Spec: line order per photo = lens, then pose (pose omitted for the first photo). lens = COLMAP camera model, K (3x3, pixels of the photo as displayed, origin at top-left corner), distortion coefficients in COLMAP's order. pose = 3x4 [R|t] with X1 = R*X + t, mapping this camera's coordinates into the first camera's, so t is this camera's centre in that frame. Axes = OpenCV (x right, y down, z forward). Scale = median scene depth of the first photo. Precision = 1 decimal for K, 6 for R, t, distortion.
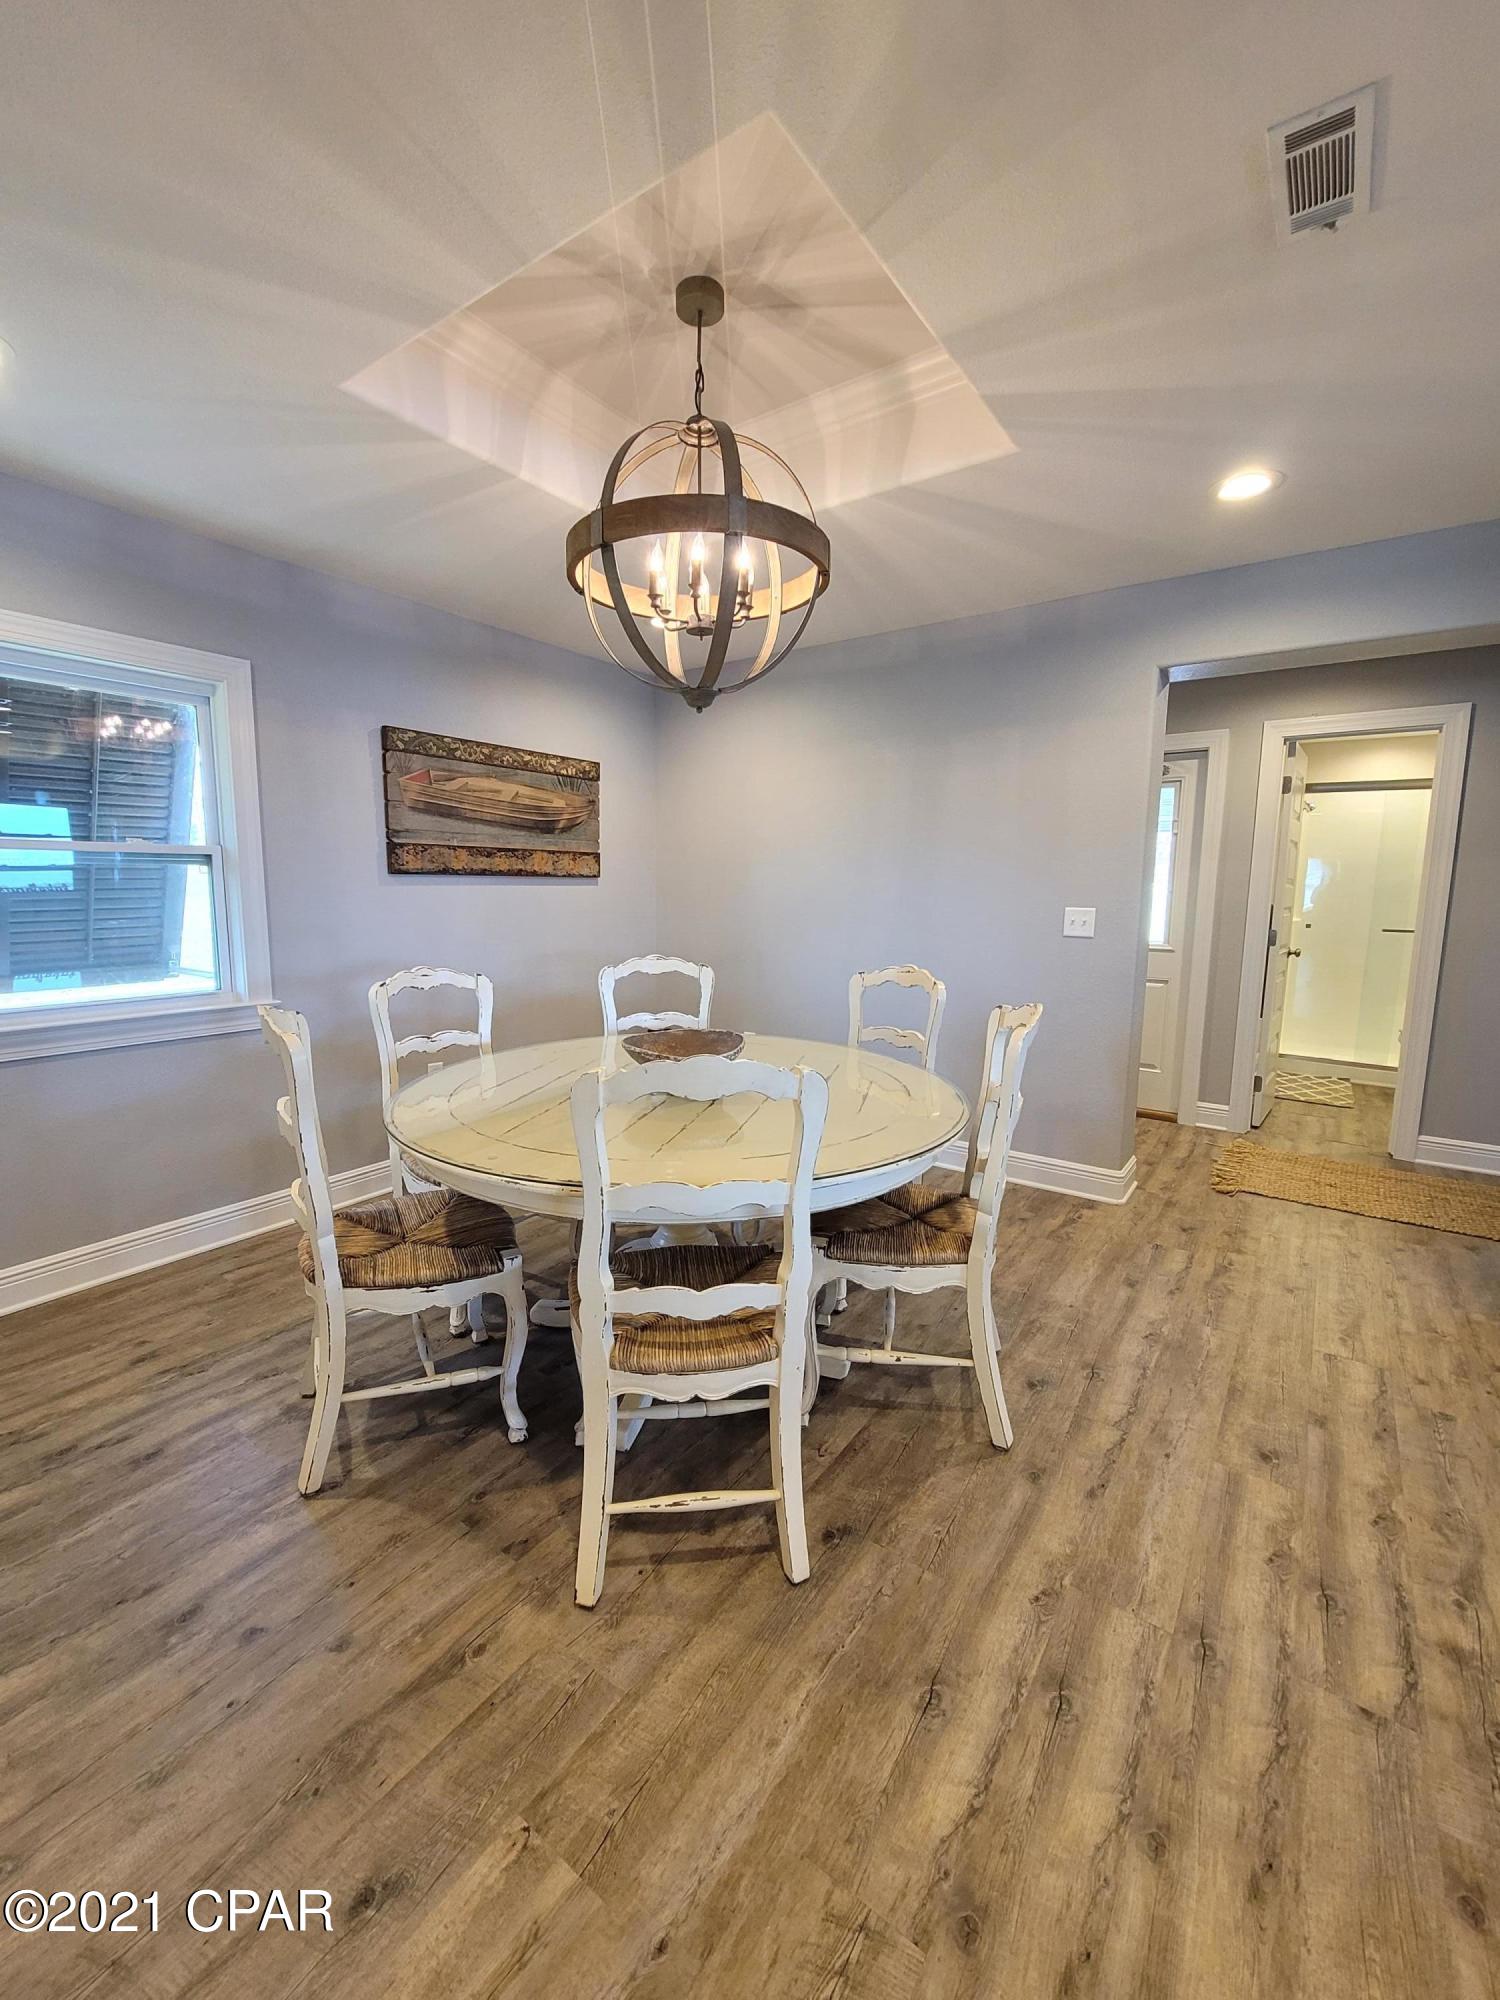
lens RADIAL K [[815.7, 0, 747.9], [0, 815.7, 1002.9], [0, 0, 1]] dist [-0.001196, -0.000141]
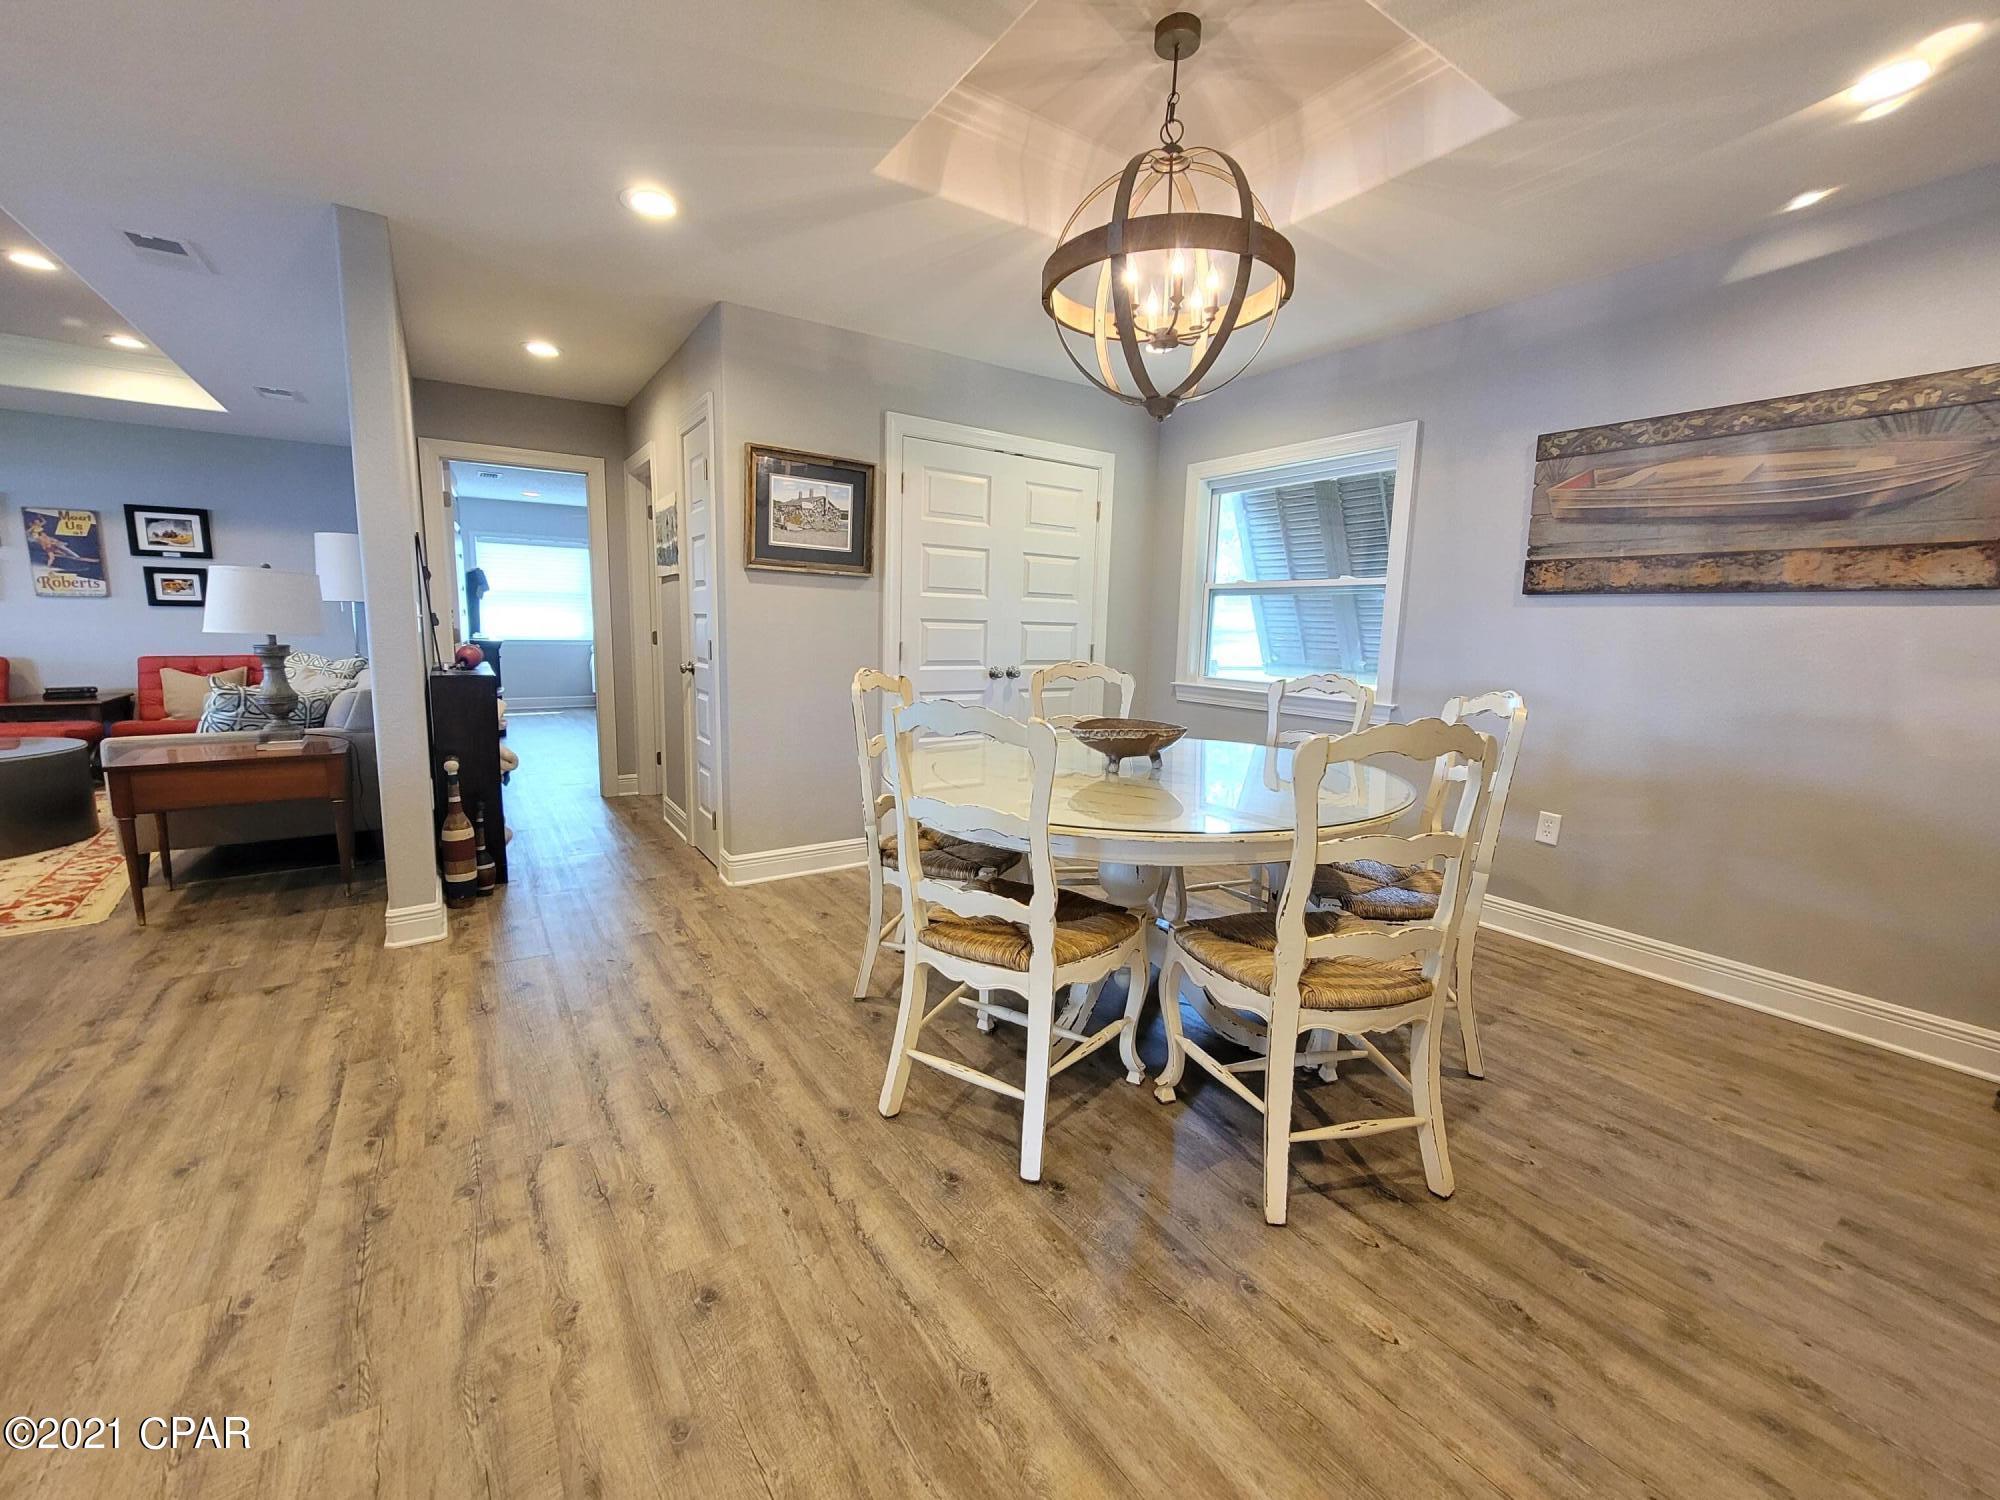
lens RADIAL K [[815.7, 0, 998.8], [0, 815.7, 741.9], [0, 0, 1]] dist [-0.001196, -0.000141]
pose [[-0.350896, 0.122505, -0.928367, 0.664710], [-0.159256, 0.969156, 0.188081, -0.073530], [0.922773, 0.213845, -0.320564, 0.776695]]
